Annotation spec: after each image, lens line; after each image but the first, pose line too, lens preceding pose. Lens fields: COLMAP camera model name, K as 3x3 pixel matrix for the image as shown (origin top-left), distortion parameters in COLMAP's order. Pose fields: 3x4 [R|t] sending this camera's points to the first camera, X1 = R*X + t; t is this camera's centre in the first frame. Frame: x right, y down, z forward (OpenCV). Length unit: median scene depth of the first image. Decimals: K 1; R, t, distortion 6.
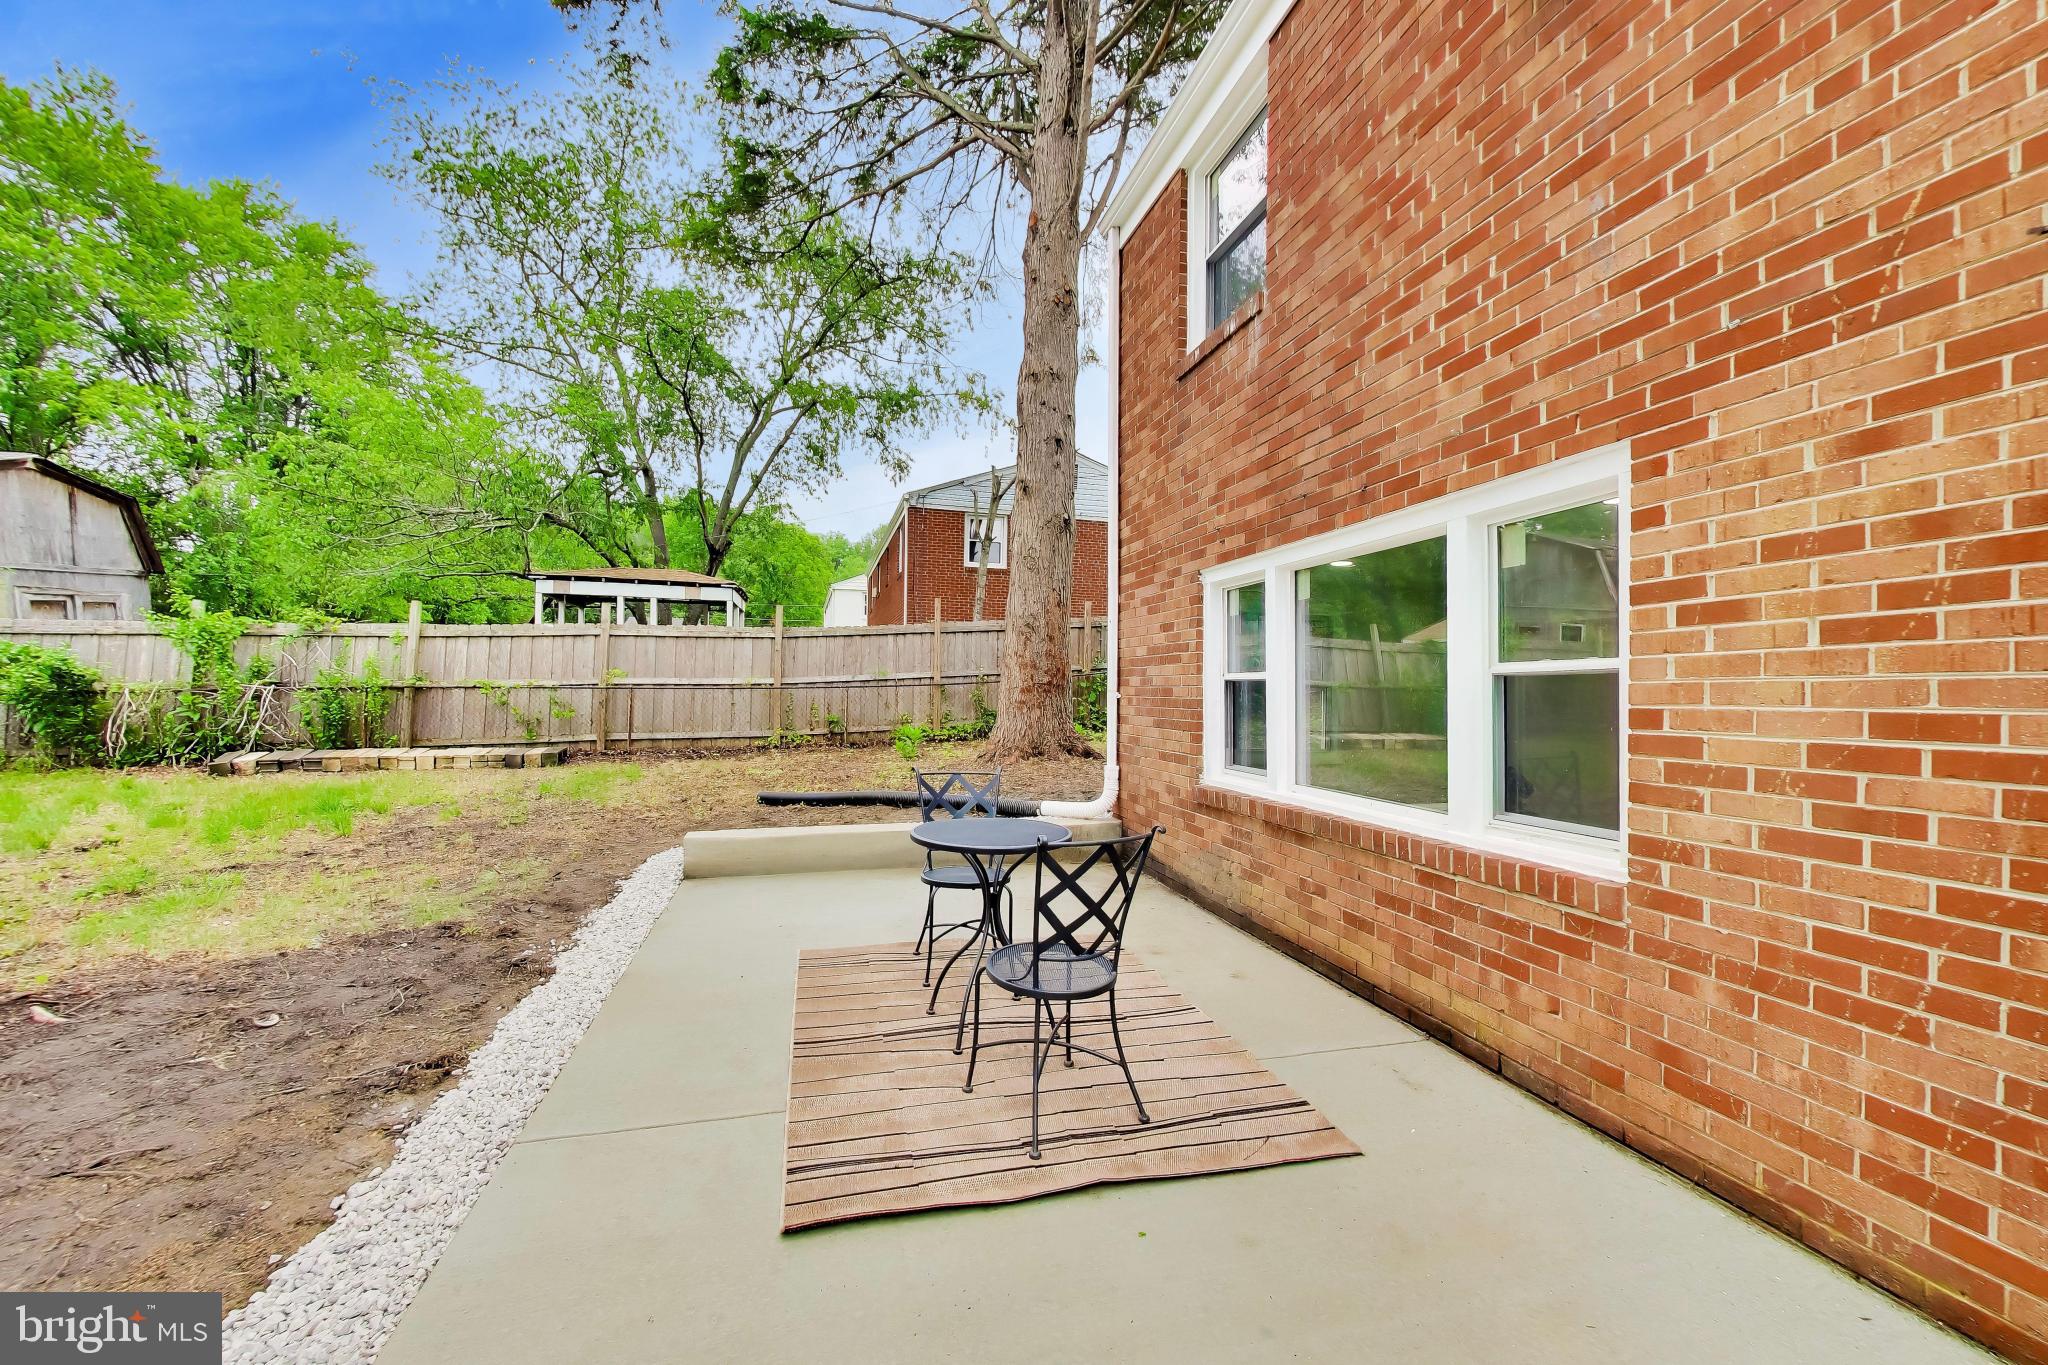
lens RADIAL K [[815.3, 0, 1015.6], [0, 815.3, 688.0], [0, 0, 1]] dist [0.004602, -0.000508]
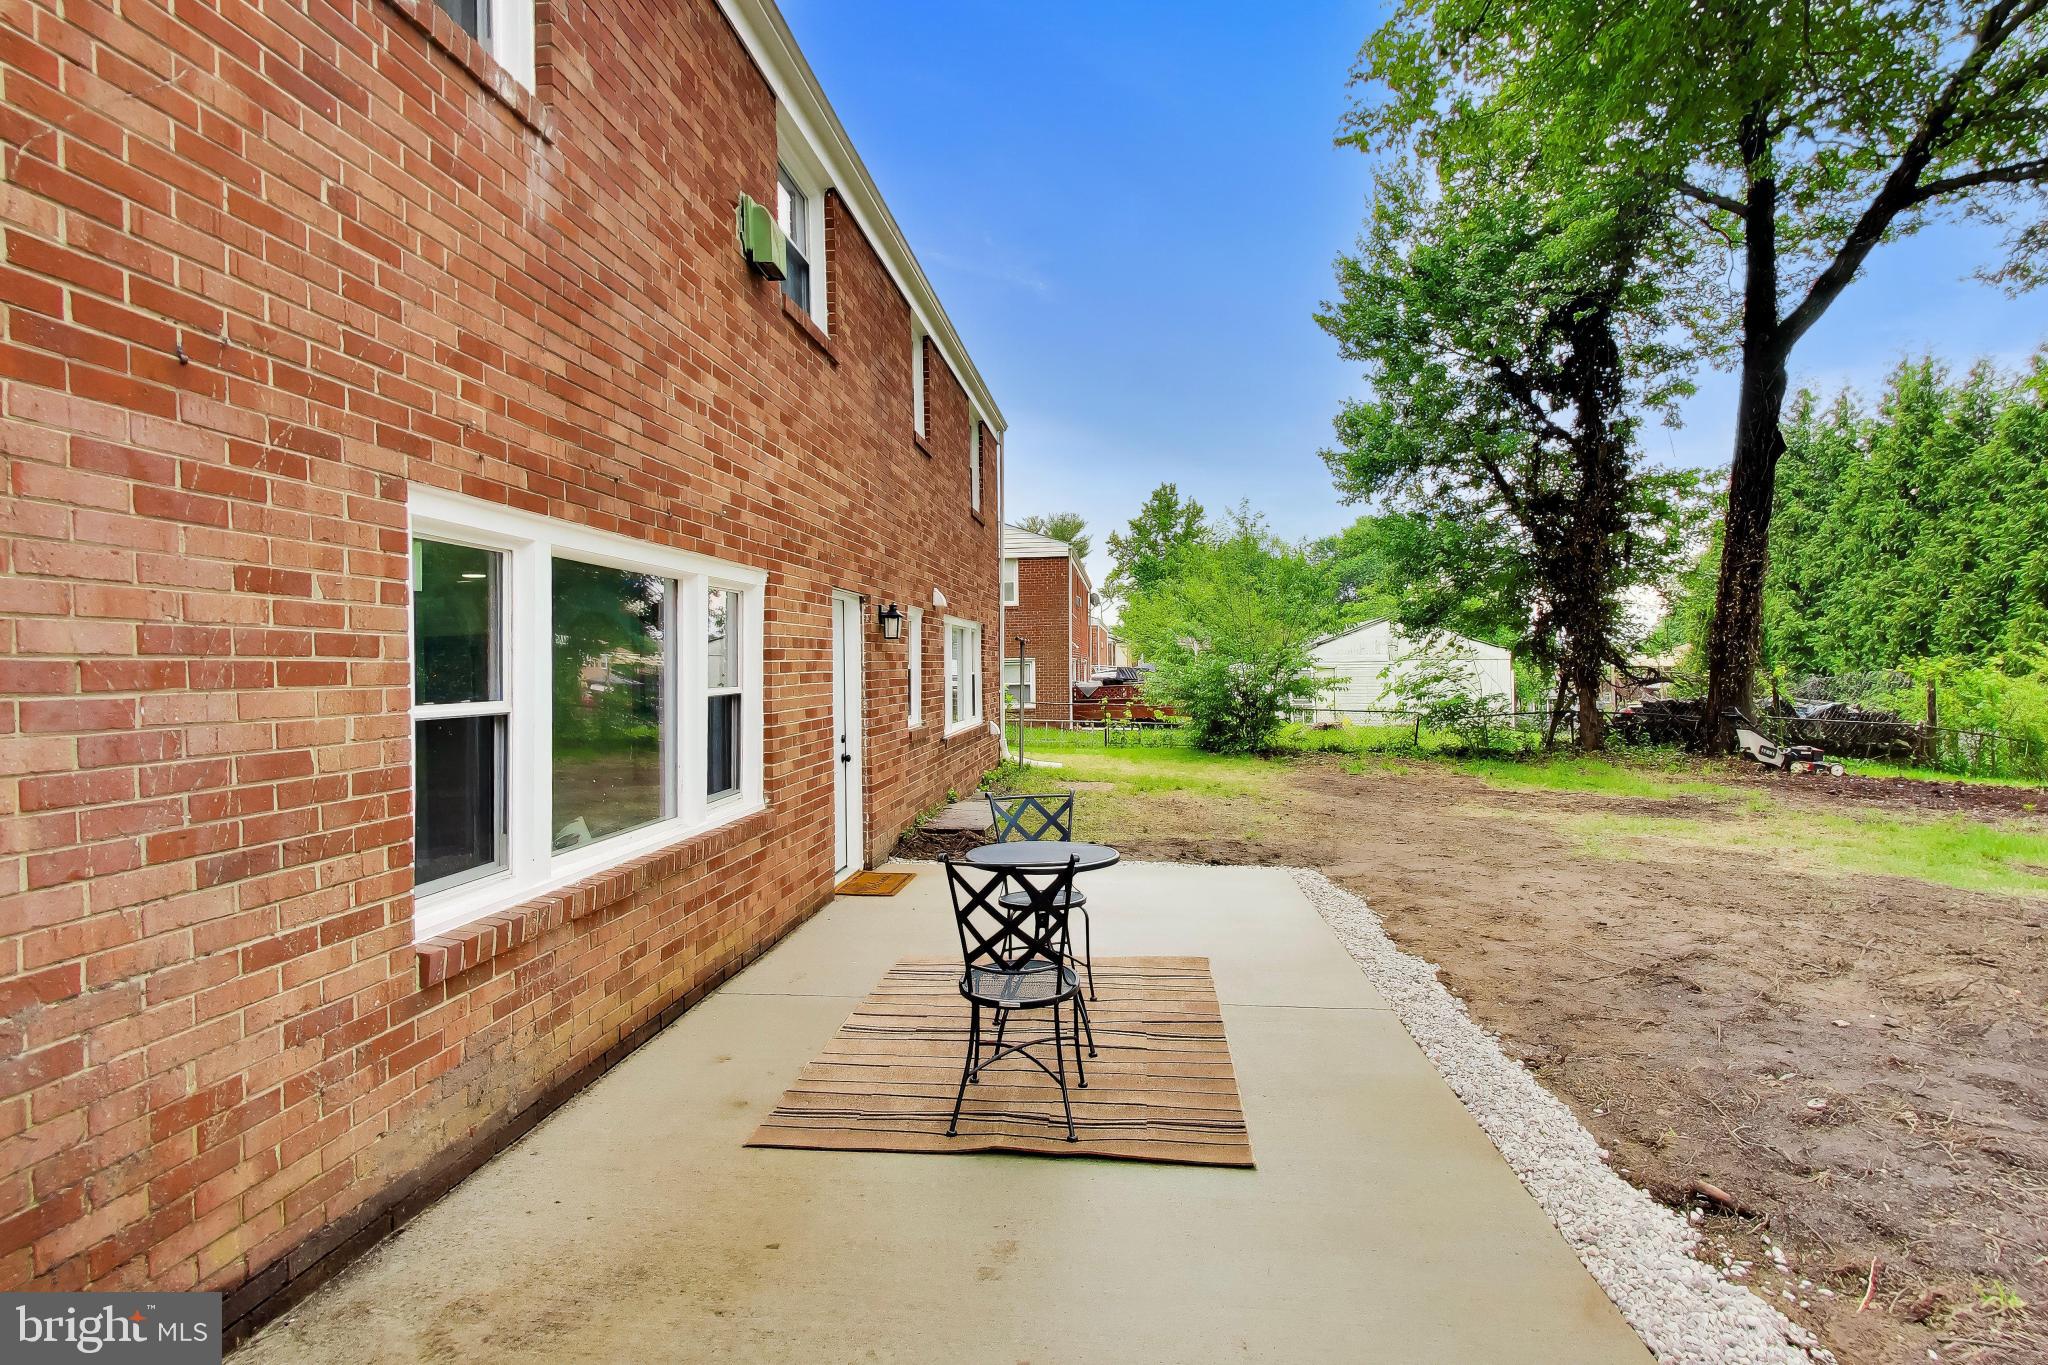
lens RADIAL K [[976.2, 0, 1026.2], [0, 976.2, 668.4], [0, 0, 1]] dist [-0.003646, -0.000161]
pose [[-0.935186, -0.005293, 0.354117, -0.519000], [-0.004562, 0.999985, 0.002900, -0.078271], [-0.354128, 0.001097, -0.935196, 2.504340]]
